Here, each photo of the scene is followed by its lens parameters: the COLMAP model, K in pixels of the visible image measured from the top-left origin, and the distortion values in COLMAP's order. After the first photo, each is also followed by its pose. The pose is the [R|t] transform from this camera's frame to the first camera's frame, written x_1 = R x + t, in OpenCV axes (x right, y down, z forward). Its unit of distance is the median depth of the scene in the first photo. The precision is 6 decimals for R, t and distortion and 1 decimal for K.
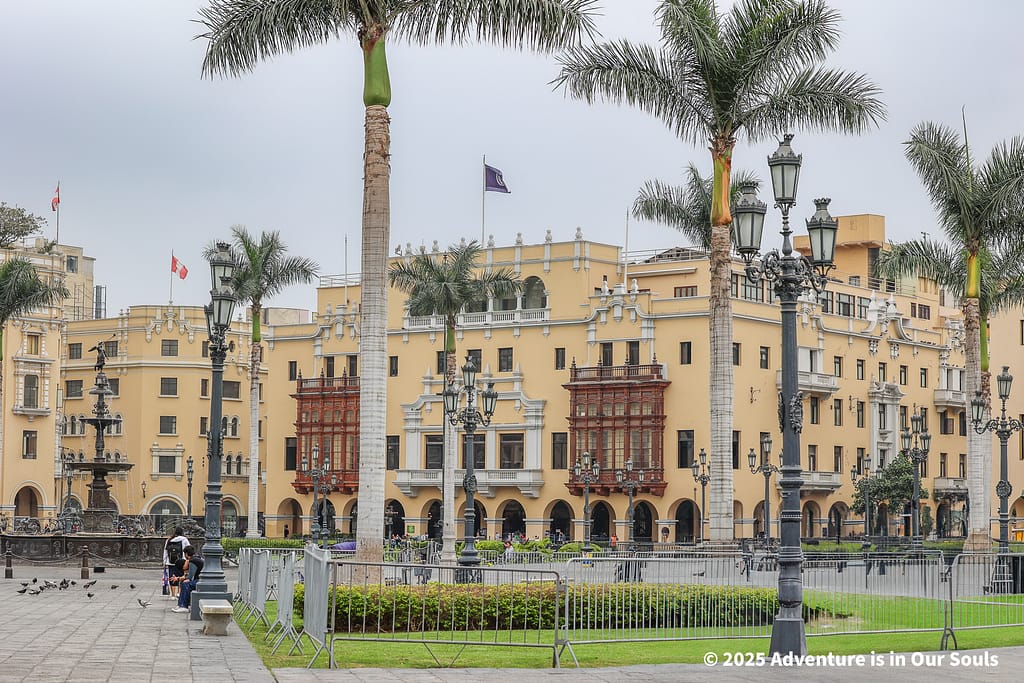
lens RADIAL K [[1991.9, 0, 514.4], [0, 1991.9, 396.2], [0, 0, 1]] dist [-0.115920, -0.087476]
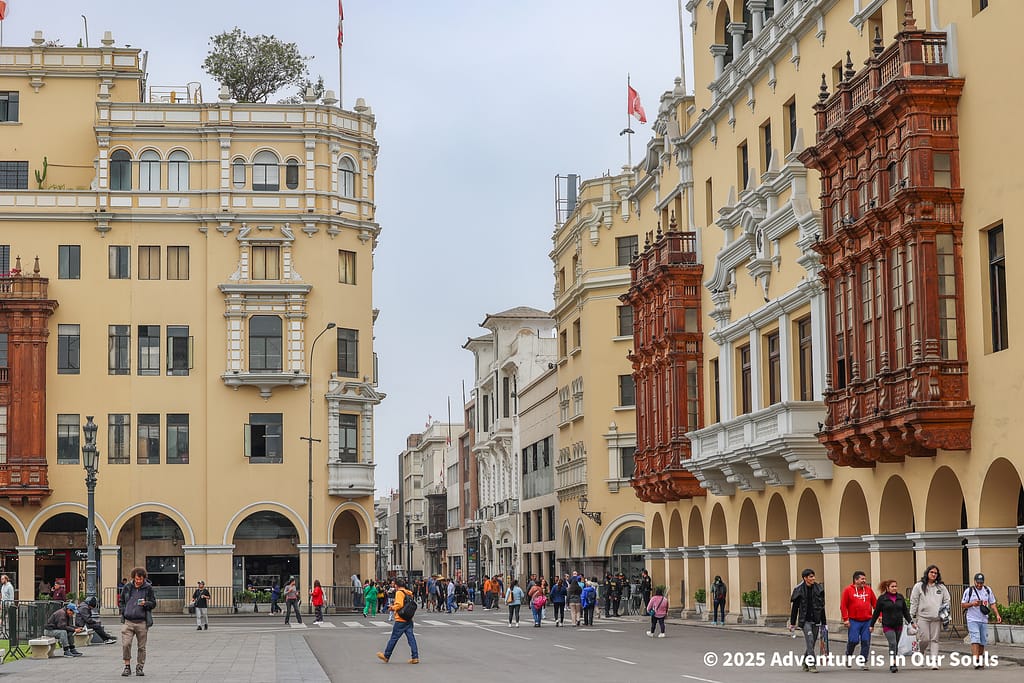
lens RADIAL K [[1991.9, 0, 514.4], [0, 1991.9, 396.2], [0, 0, 1]] dist [-0.115920, -0.087476]
pose [[0.713057, -0.078248, -0.696726, 0.204586], [0.061933, 0.996898, -0.048575, 0.044970], [0.698366, -0.008513, 0.715691, 0.646431]]
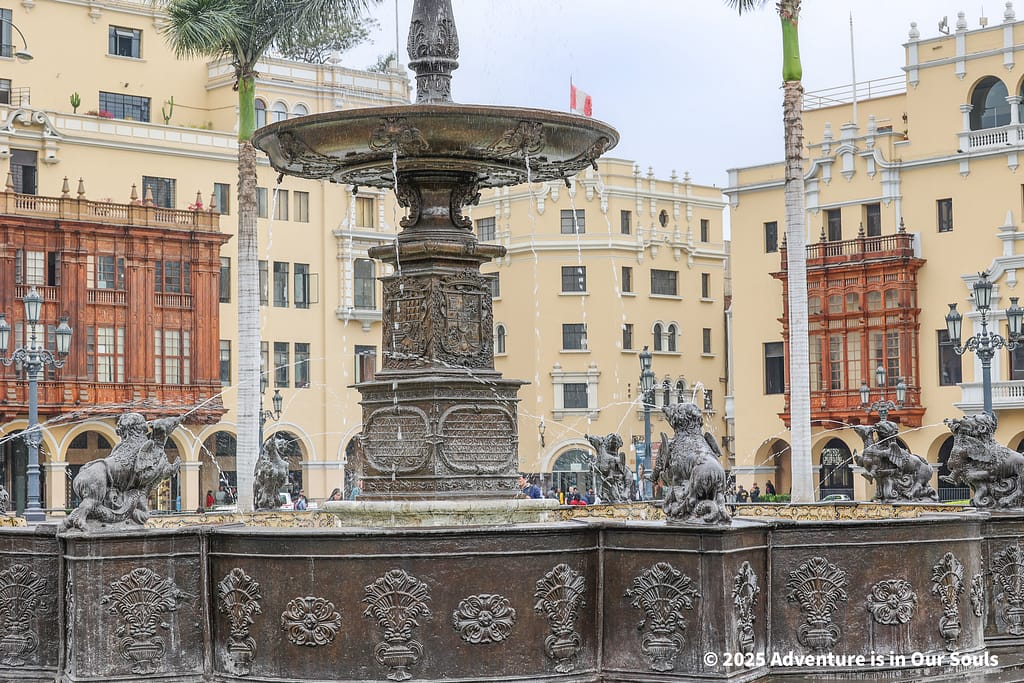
lens RADIAL K [[1991.9, 0, 514.4], [0, 1991.9, 396.2], [0, 0, 1]] dist [-0.115920, -0.087476]
pose [[0.981755, -0.032206, -0.187402, -0.077215], [0.035657, 0.999250, 0.015073, 0.026030], [0.186776, -0.021481, 0.982168, 0.376071]]
